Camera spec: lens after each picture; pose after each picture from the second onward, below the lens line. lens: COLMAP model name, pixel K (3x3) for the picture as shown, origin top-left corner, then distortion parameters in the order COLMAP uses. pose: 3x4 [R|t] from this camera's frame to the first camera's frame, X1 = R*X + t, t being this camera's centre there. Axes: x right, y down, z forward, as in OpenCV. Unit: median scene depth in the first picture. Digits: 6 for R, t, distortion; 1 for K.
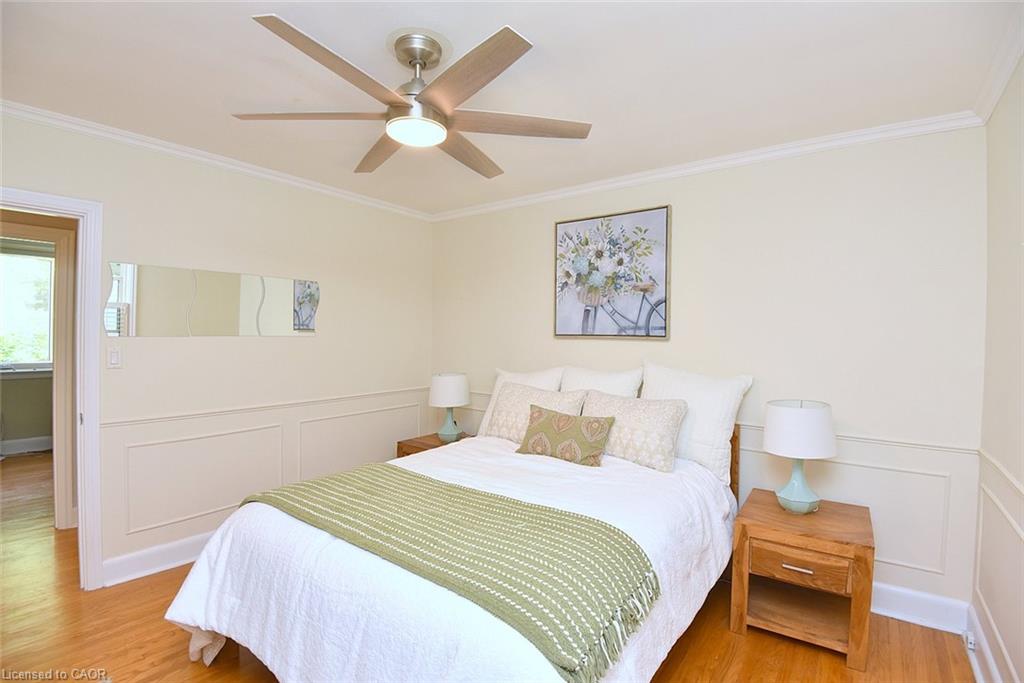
lens RADIAL K [[479.8, 0, 509.7], [0, 479.8, 340.0], [0, 0, 1]] dist [-0.030965, -0.007217]
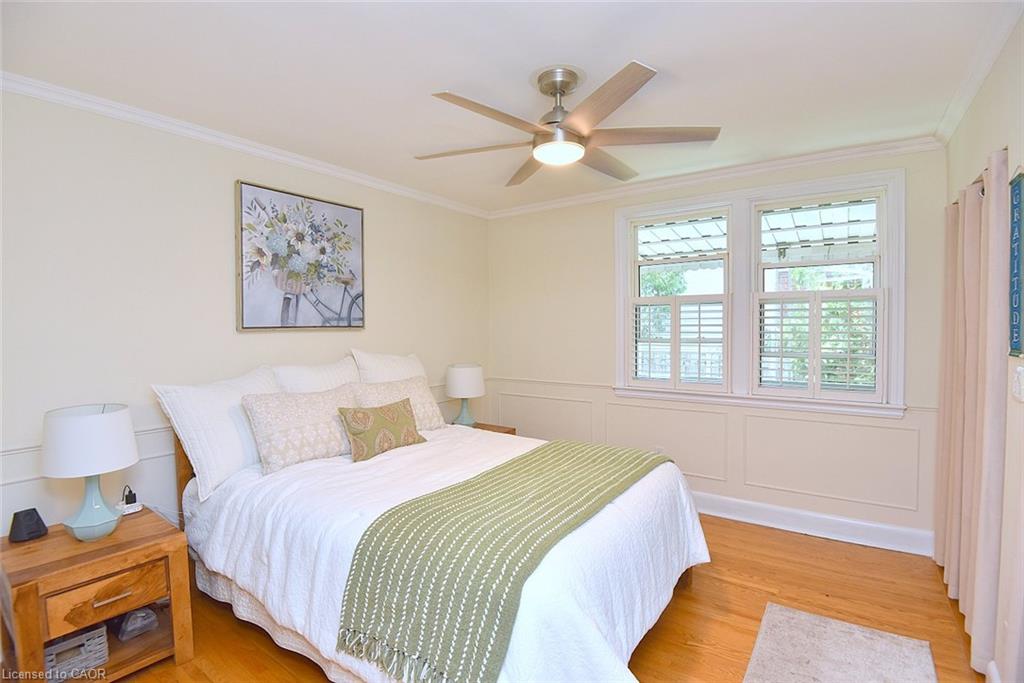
lens RADIAL K [[479.8, 0, 510.3], [0, 479.8, 337.6], [0, 0, 1]] dist [-0.030965, -0.007217]
pose [[-0.052014, -0.024252, 0.998352, -0.745246], [0.040205, 0.998844, 0.026359, 0.001850], [-0.997837, 0.041510, -0.050979, 0.673016]]
